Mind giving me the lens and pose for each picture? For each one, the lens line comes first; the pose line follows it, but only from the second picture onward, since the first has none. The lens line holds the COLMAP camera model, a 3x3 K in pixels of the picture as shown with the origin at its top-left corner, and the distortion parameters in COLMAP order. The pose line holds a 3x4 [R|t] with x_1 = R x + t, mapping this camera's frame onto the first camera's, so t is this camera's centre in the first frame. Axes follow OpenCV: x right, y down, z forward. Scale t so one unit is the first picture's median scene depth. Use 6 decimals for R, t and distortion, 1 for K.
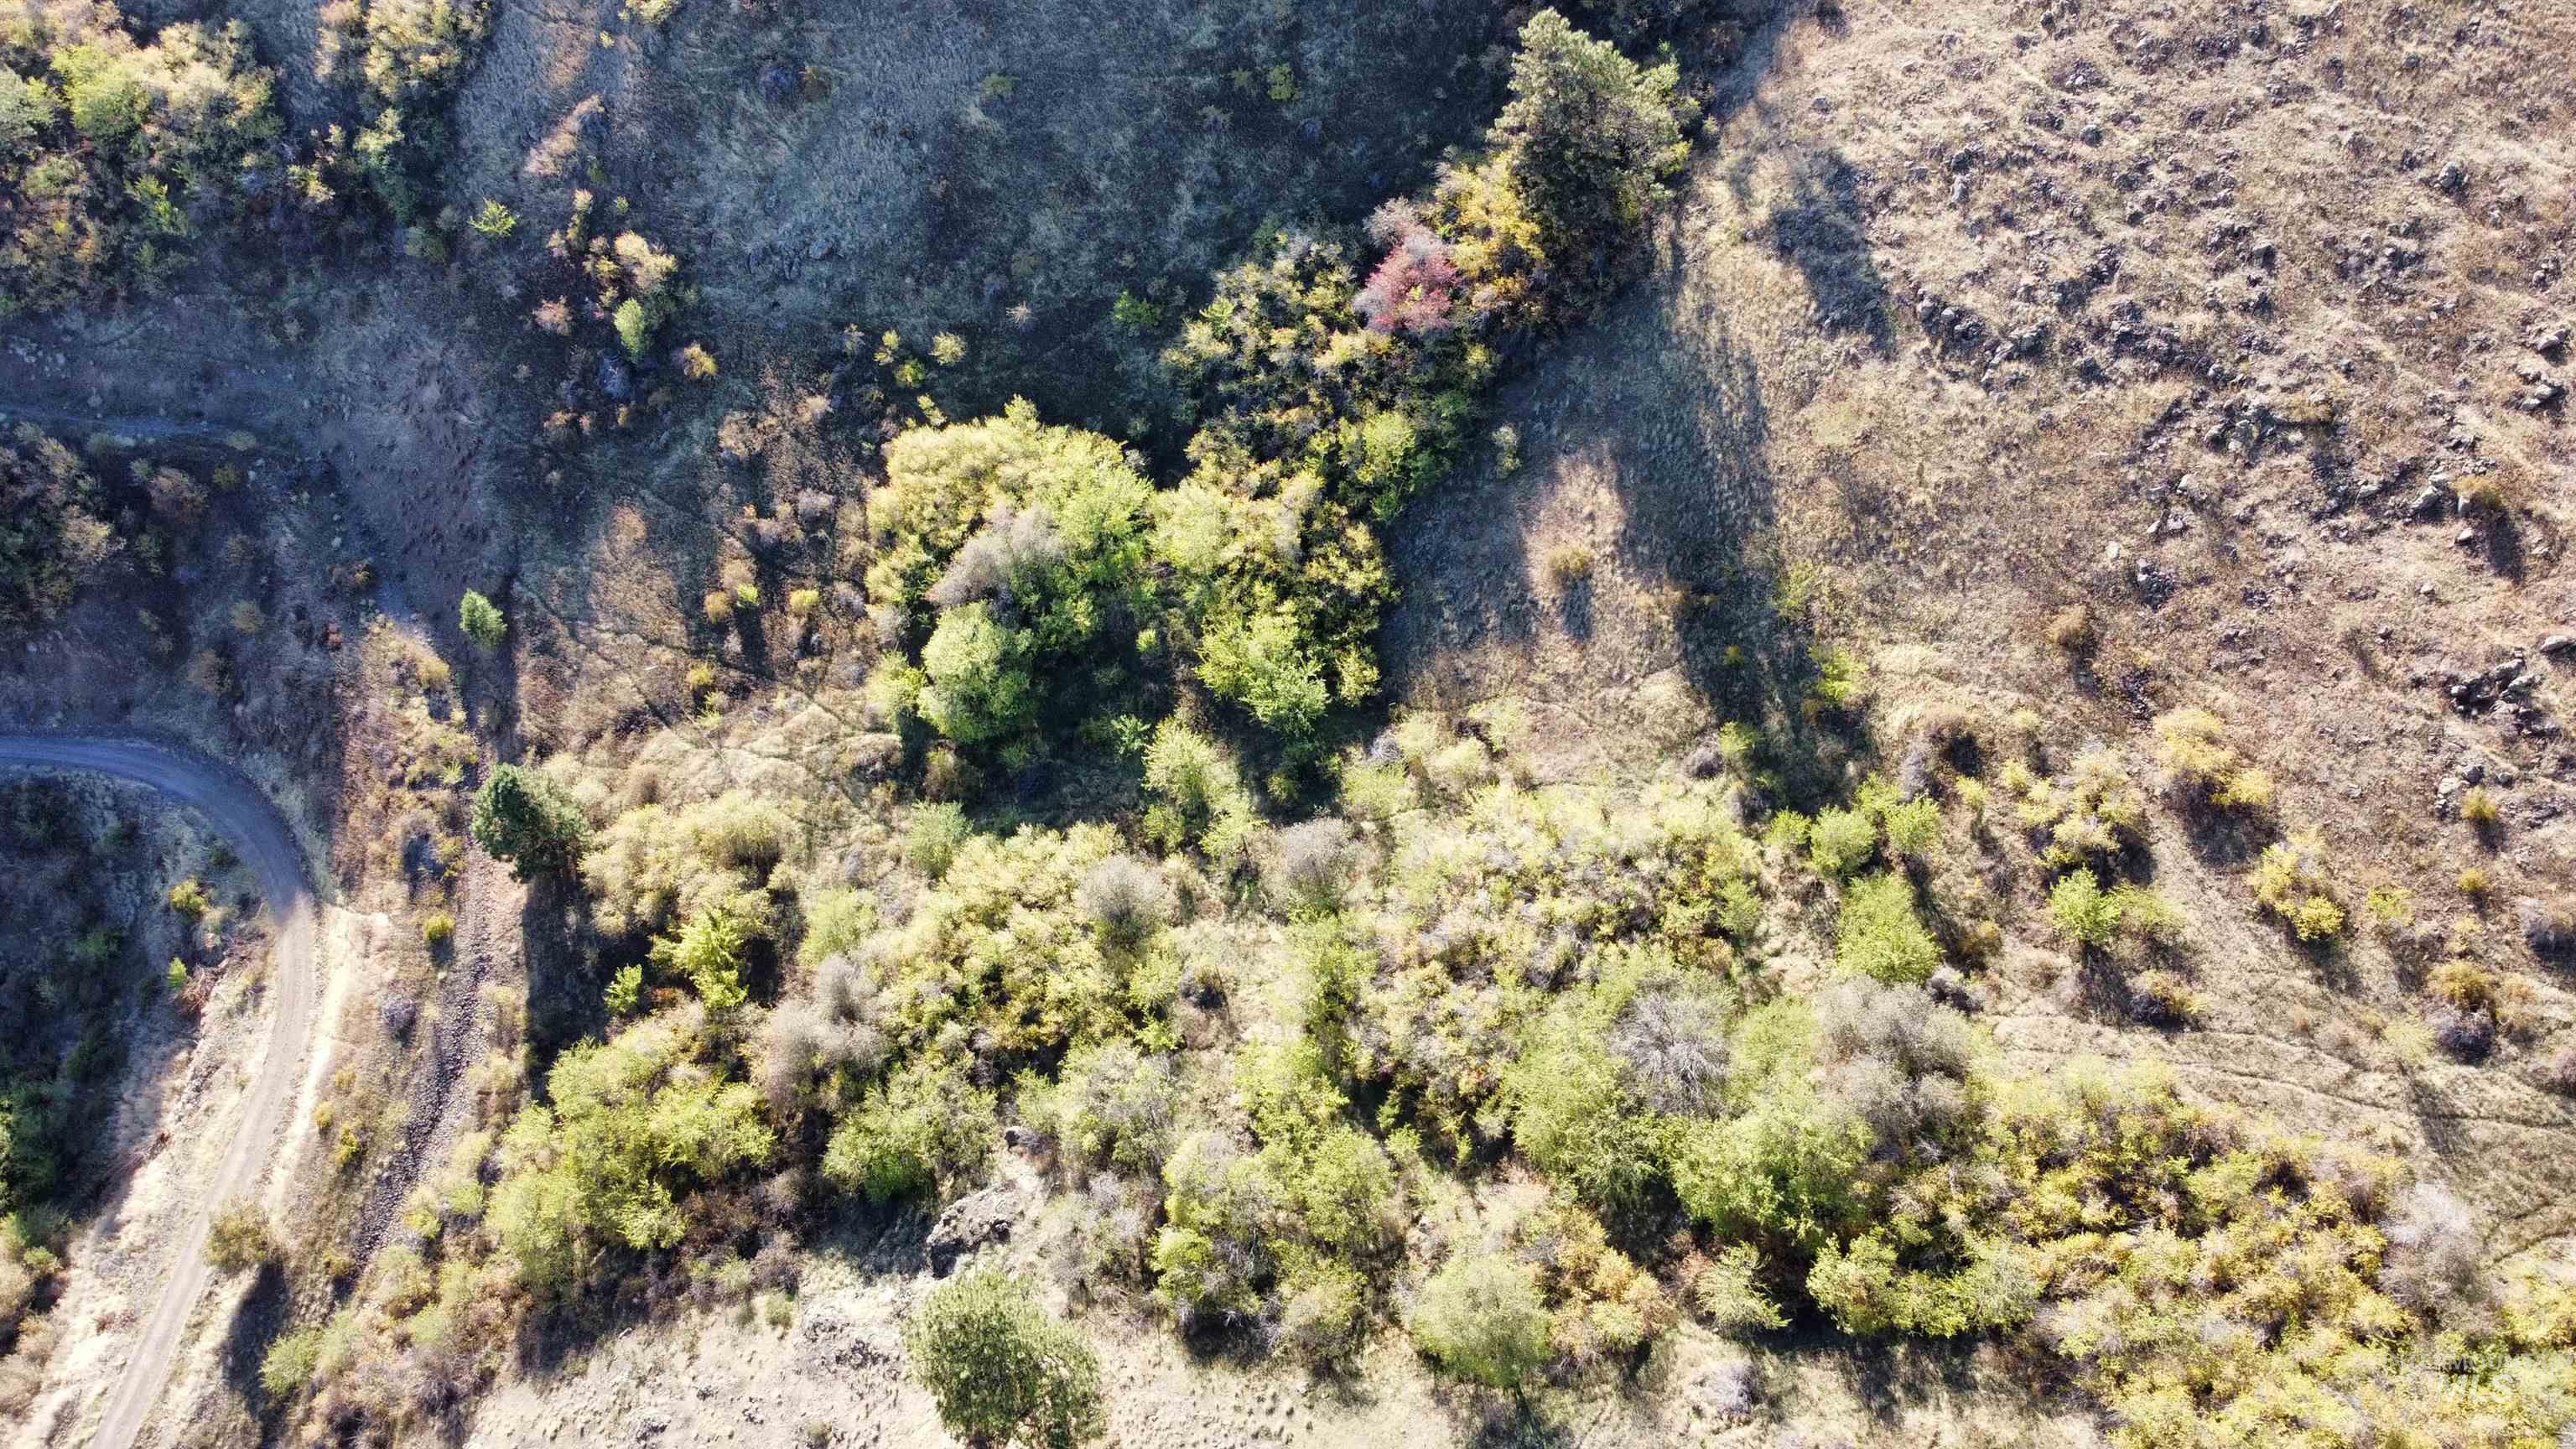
lens RADIAL K [[1924.2, 0, 1294.3], [0, 1924.2, 710.0], [0, 0, 1]] dist [0.013095, -0.002144]
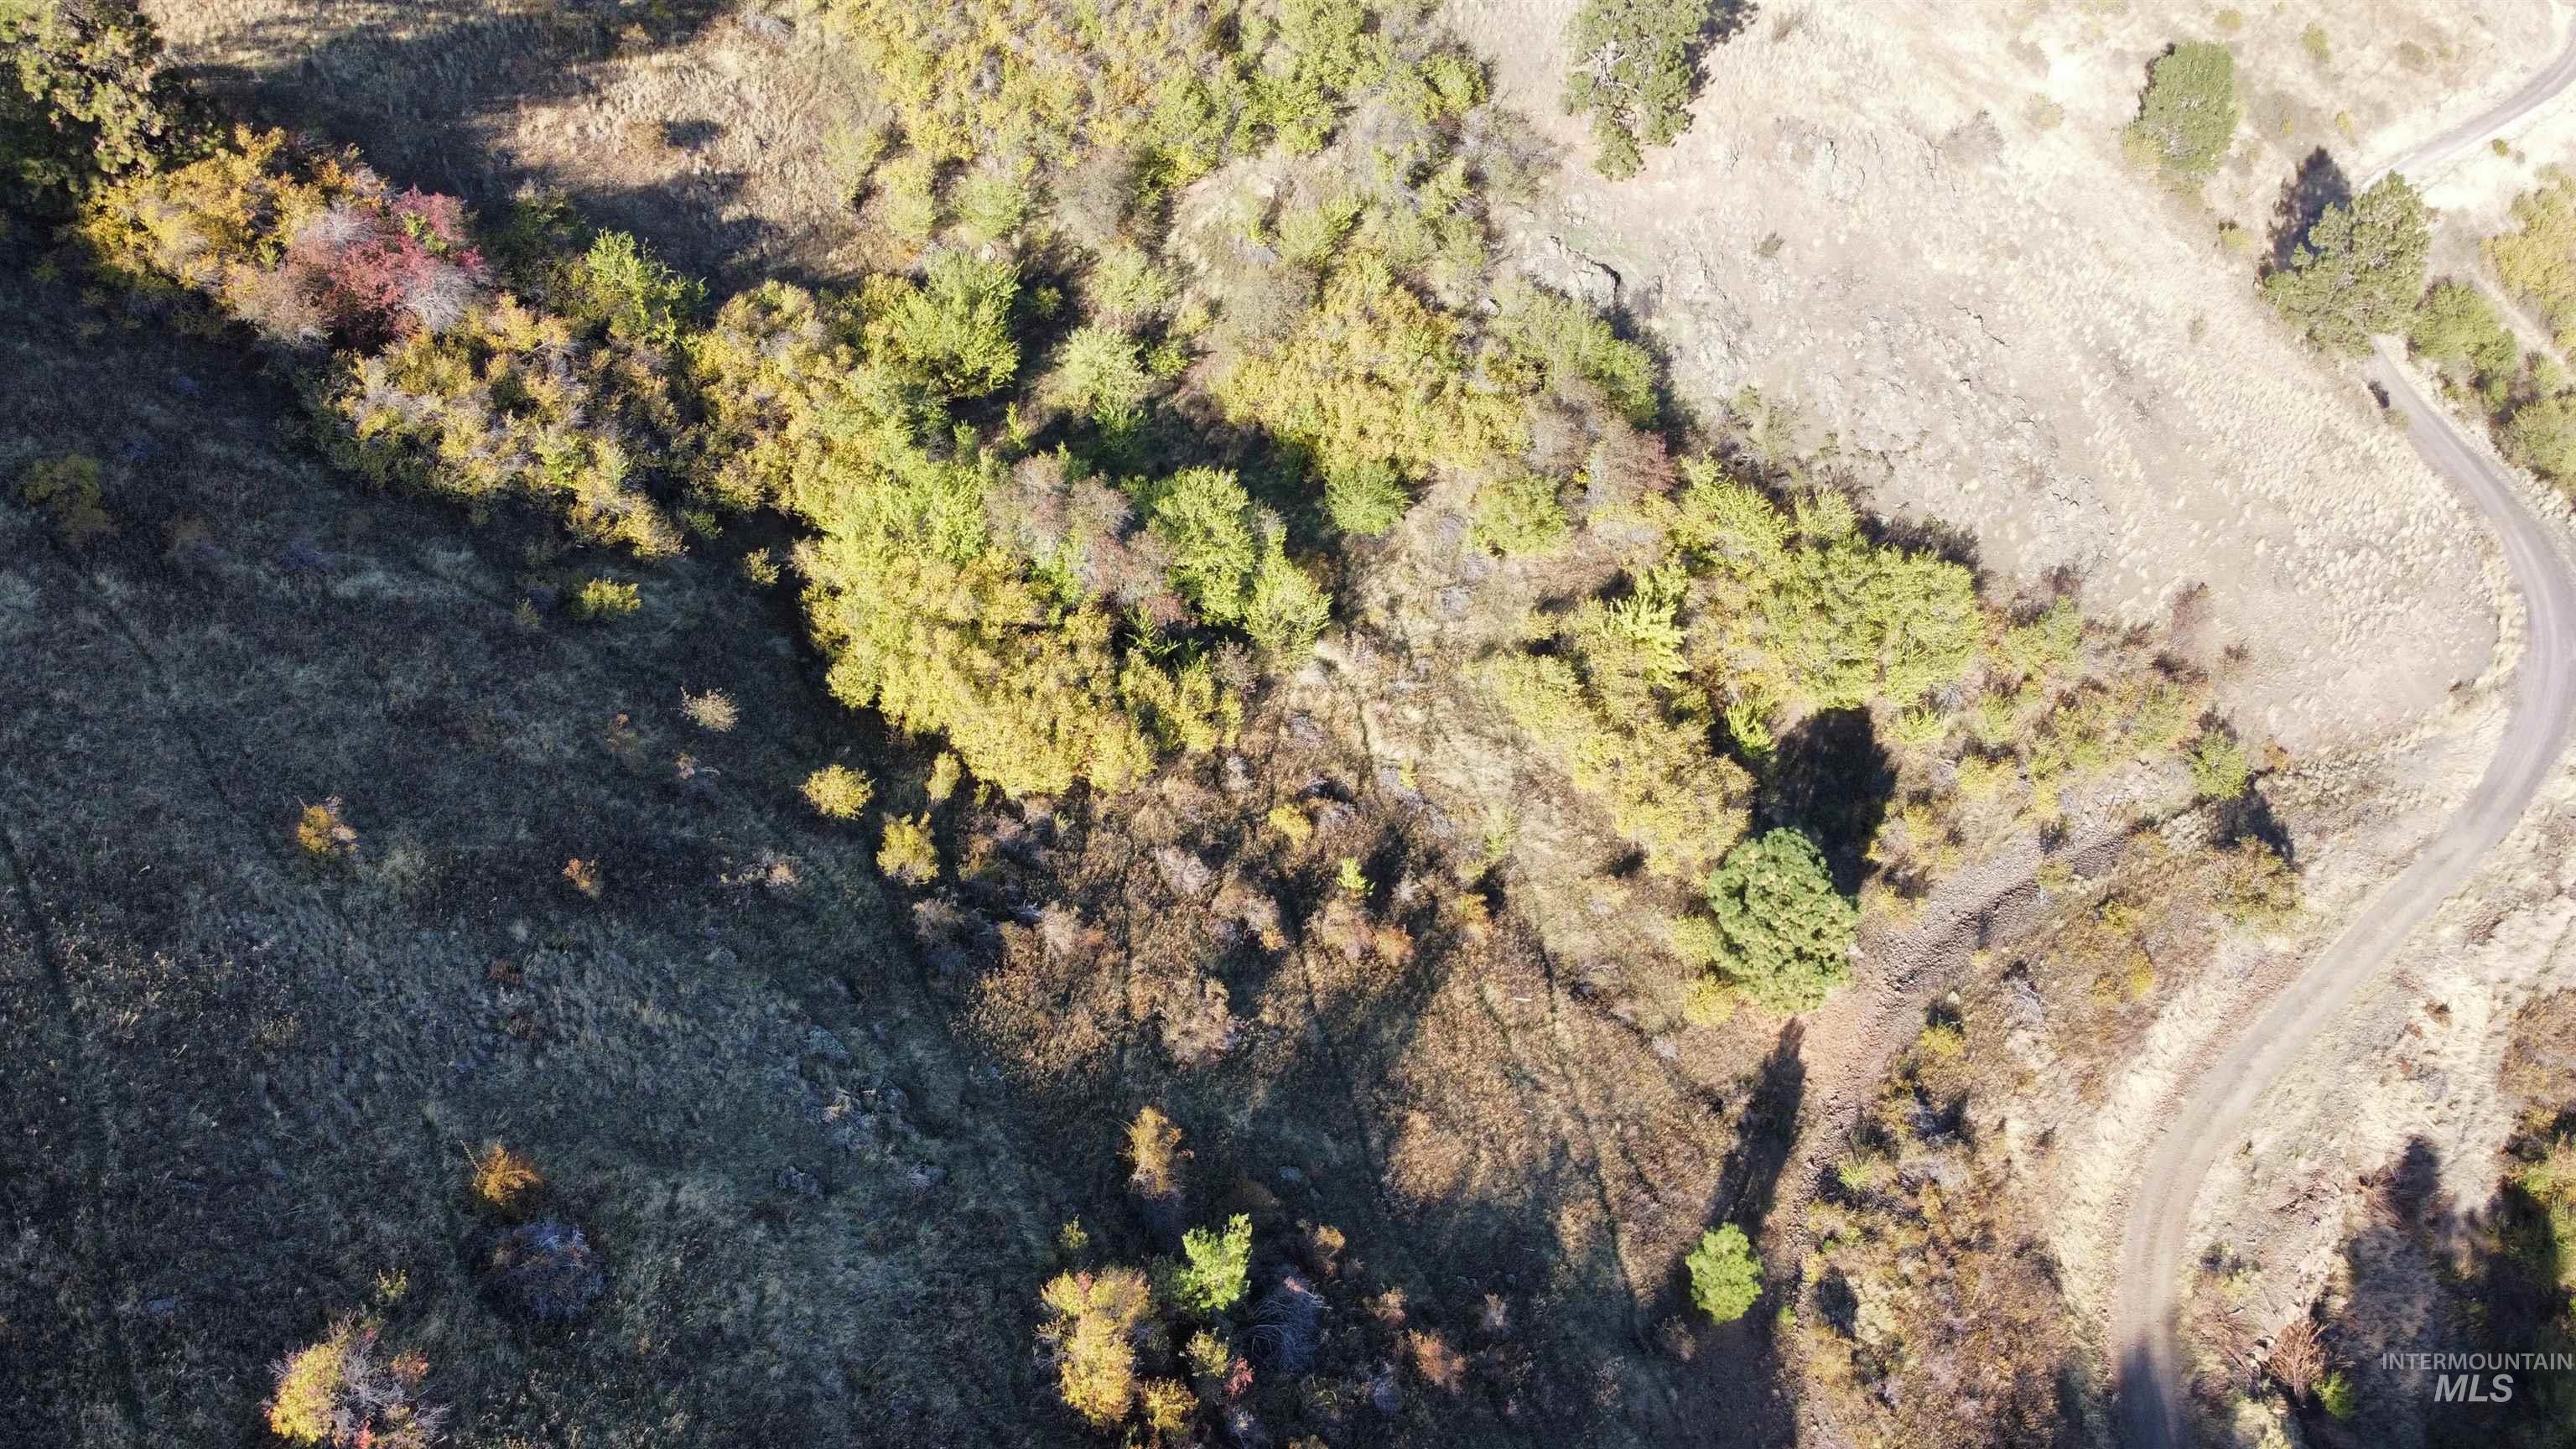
lens RADIAL K [[1921.5, 0, 1309.2], [0, 1921.5, 721.9], [0, 0, 1]] dist [0.003190, -0.011403]
pose [[-0.768273, -0.457159, 0.448064, -0.817292], [0.522698, -0.043967, 0.851384, -0.918338], [-0.369518, 0.888298, 0.272734, 1.223172]]
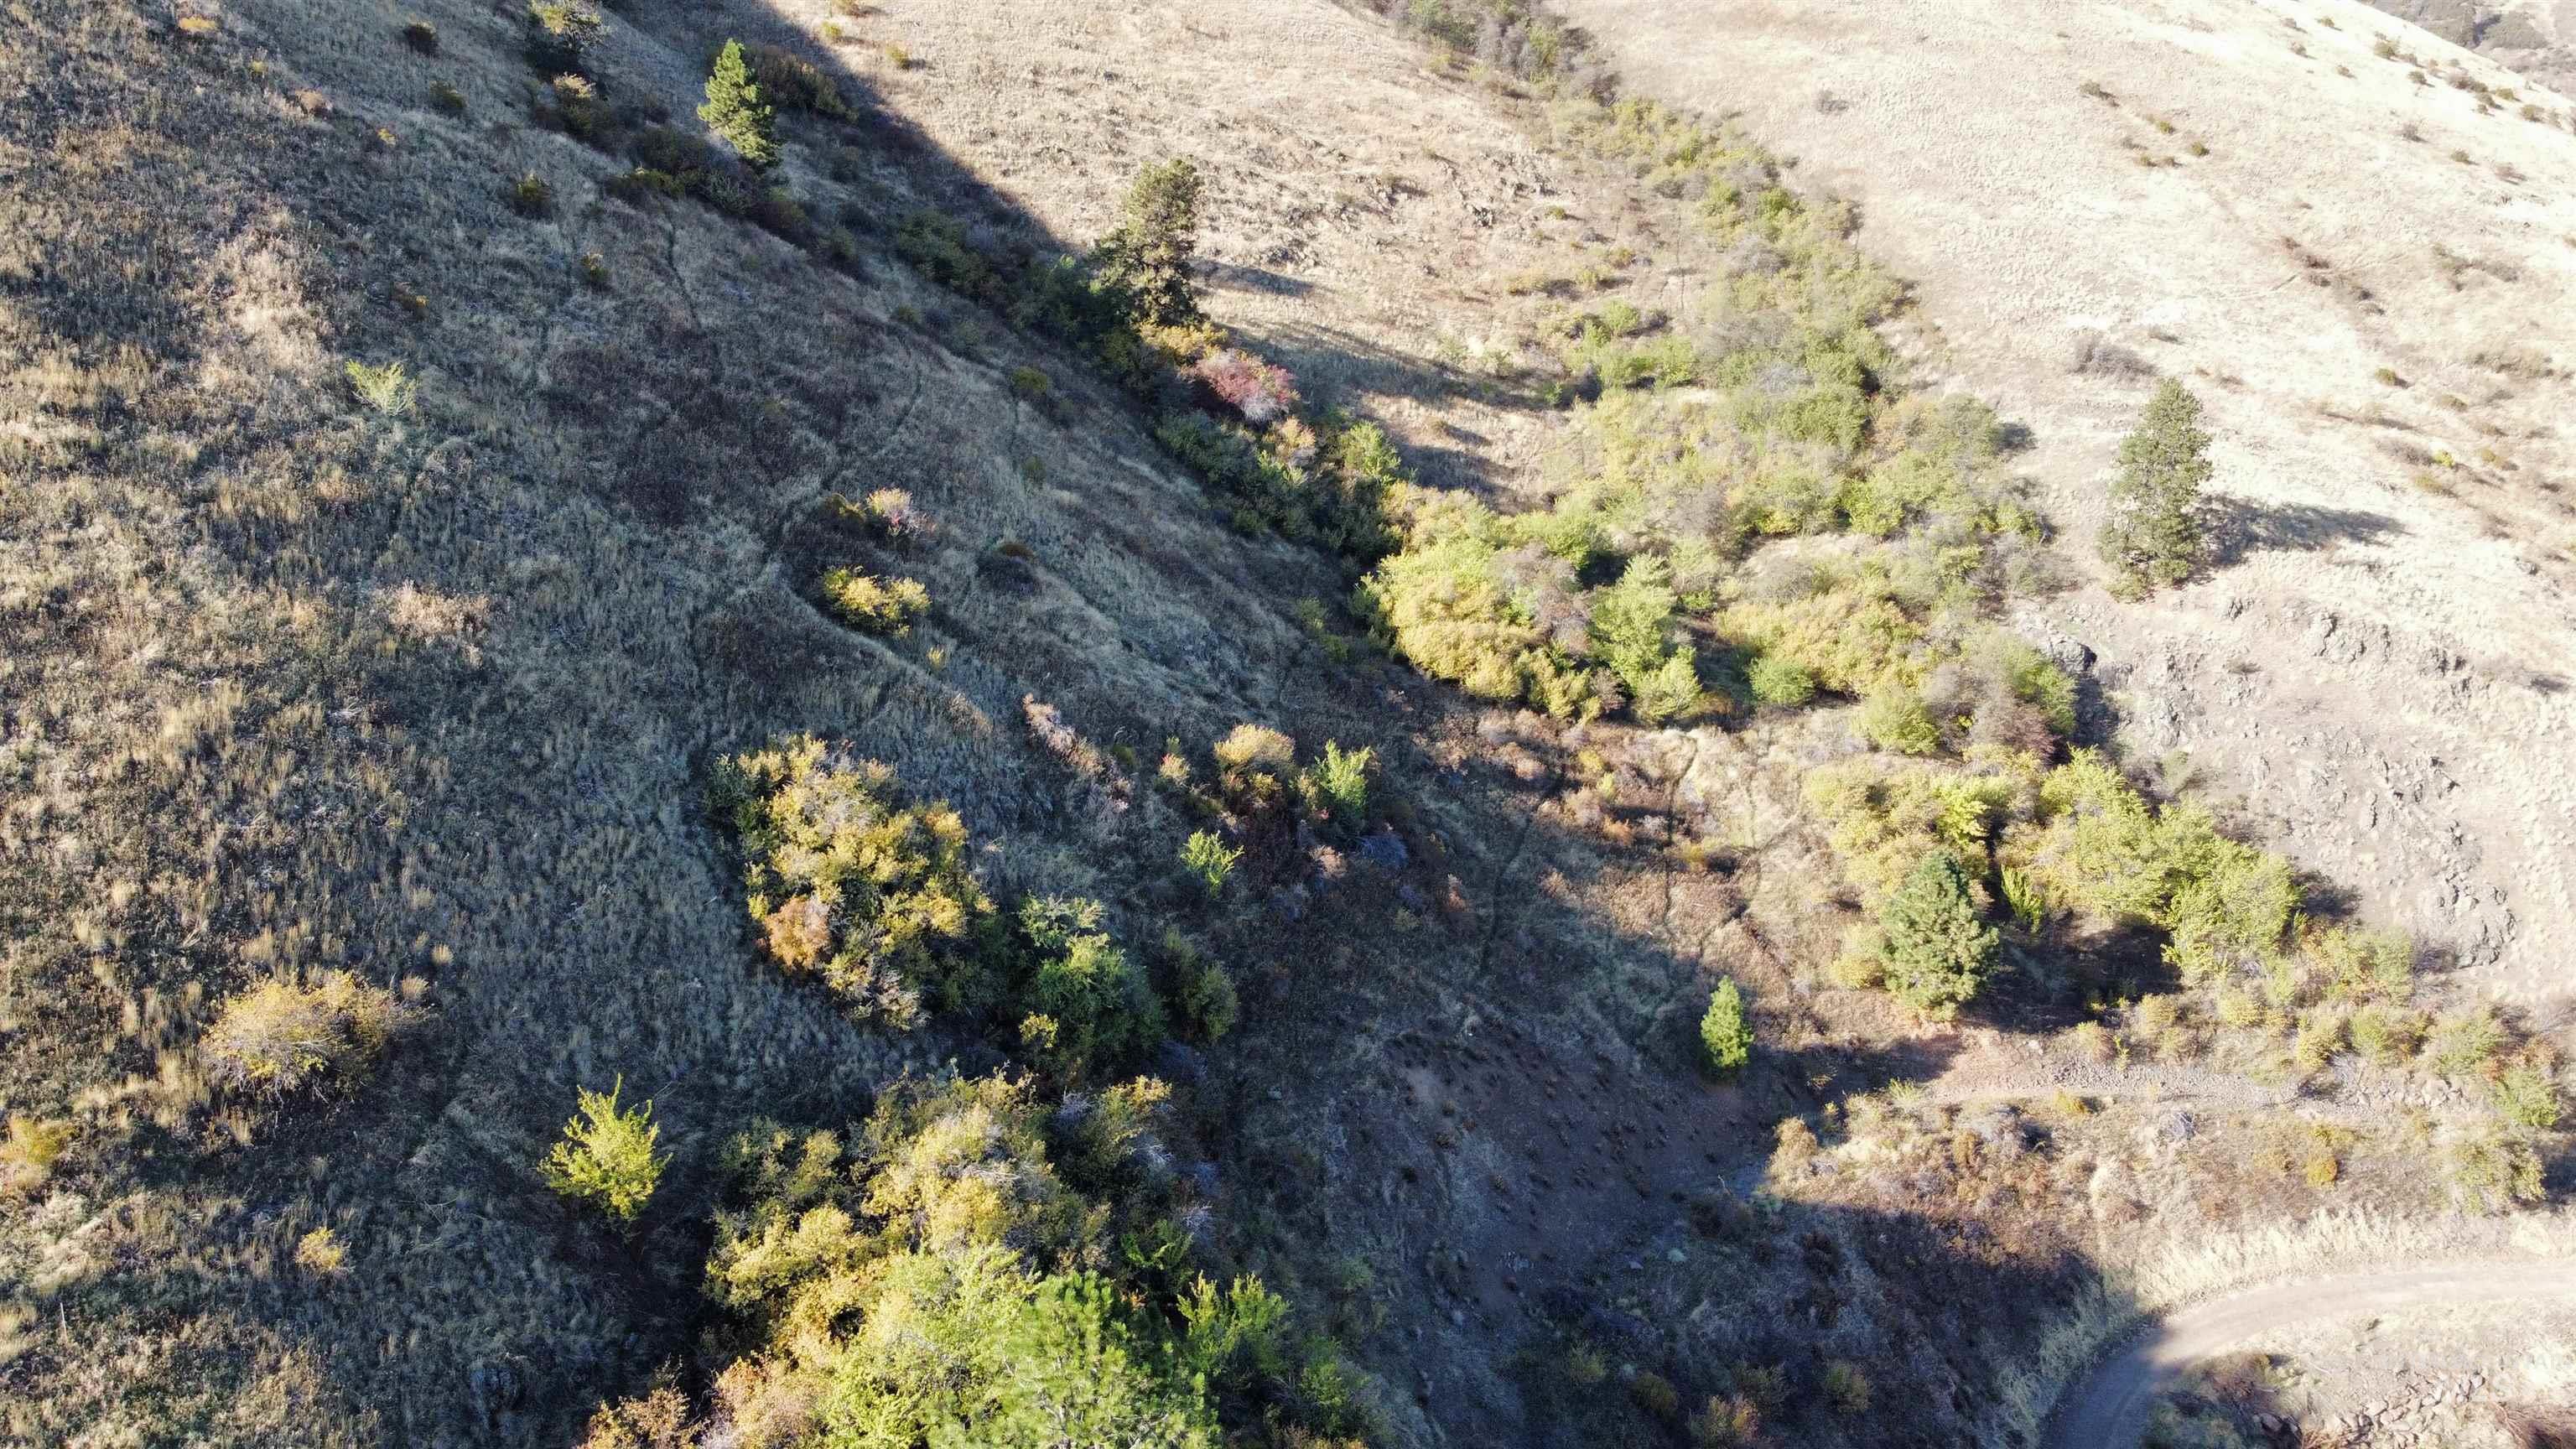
lens RADIAL K [[1977.0, 0, 1334.9], [0, 1977.0, 736.3], [0, 0, 1]] dist [0.004102, 0.002092]
pose [[-0.283622, -0.310193, 0.907380, -1.637325], [0.781283, 0.473905, 0.406215, -0.827269], [-0.556017, 0.824132, 0.107939, 1.474751]]
